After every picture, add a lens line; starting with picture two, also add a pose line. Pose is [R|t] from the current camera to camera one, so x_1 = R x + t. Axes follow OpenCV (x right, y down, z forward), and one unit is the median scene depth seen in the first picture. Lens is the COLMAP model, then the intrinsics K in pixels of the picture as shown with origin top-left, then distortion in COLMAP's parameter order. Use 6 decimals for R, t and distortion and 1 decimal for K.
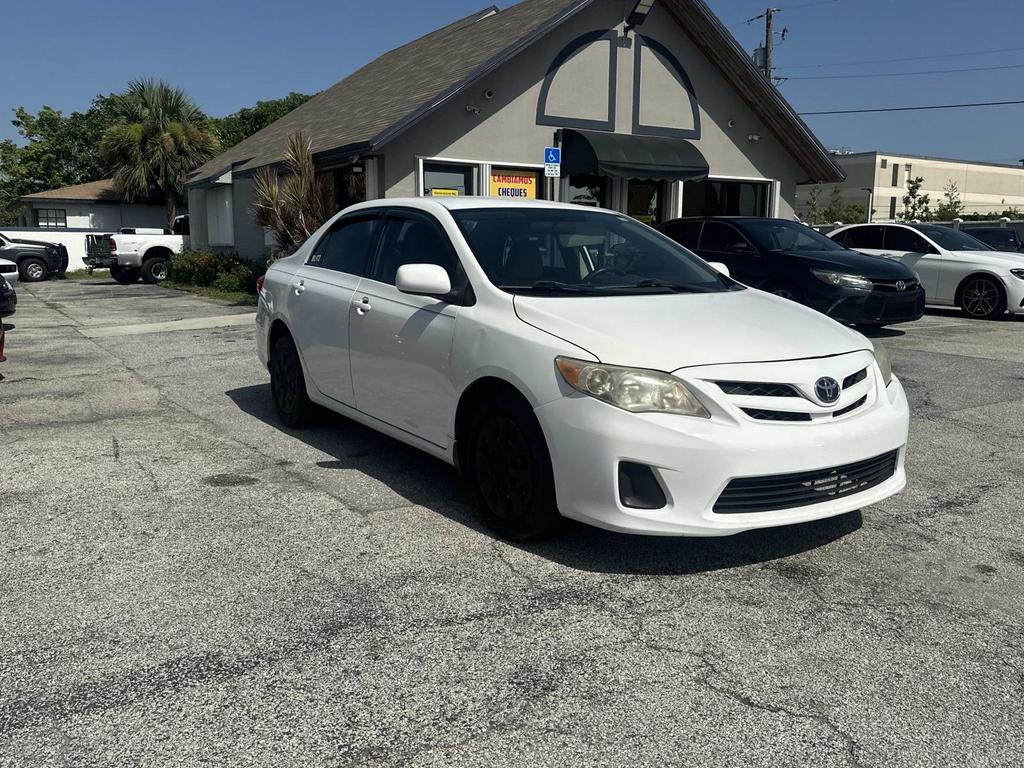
lens RADIAL K [[854.6, 0, 505.6], [0, 854.6, 360.7], [0, 0, 1]] dist [0.114229, -0.195849]
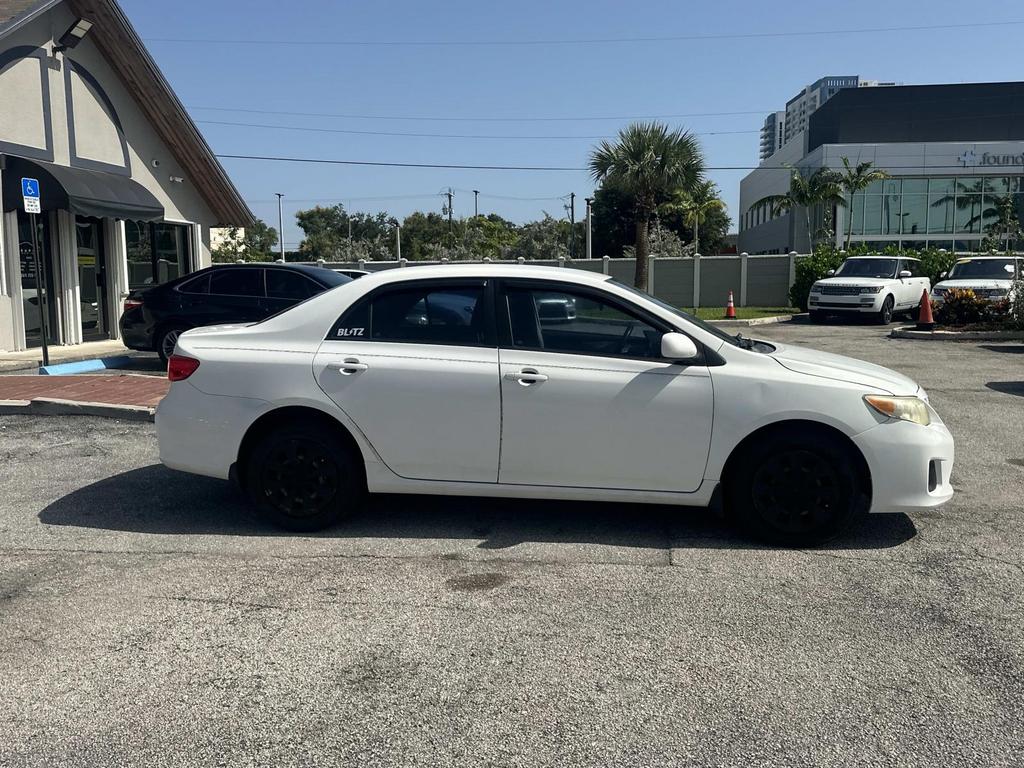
lens RADIAL K [[854.6, 0, 505.6], [0, 854.6, 360.7], [0, 0, 1]] dist [0.114229, -0.195849]
pose [[0.664304, -0.082018, 0.742949, -0.789141], [0.110918, 0.993774, 0.010531, -0.081729], [-0.739187, 0.075411, 0.669265, 0.294982]]
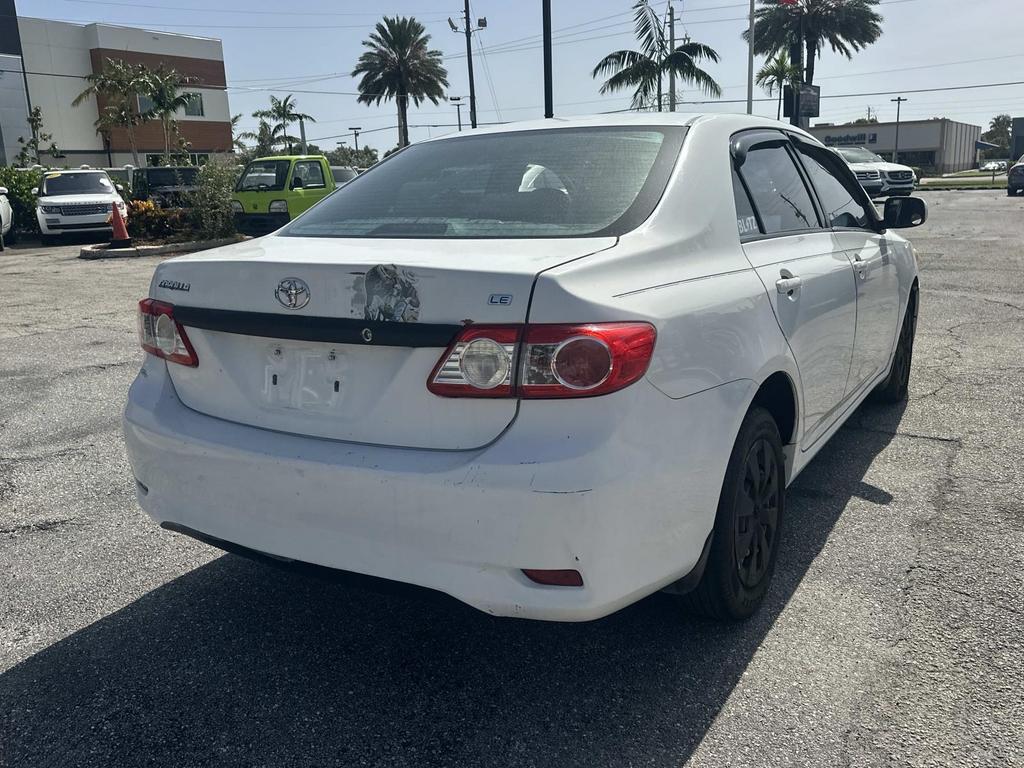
lens RADIAL K [[854.6, 0, 505.6], [0, 854.6, 360.7], [0, 0, 1]] dist [0.114229, -0.195849]
pose [[-0.417010, -0.177475, 0.891406, -0.619587], [0.151567, 0.953440, 0.260730, -0.195942], [-0.896175, 0.243835, -0.370694, 1.343175]]
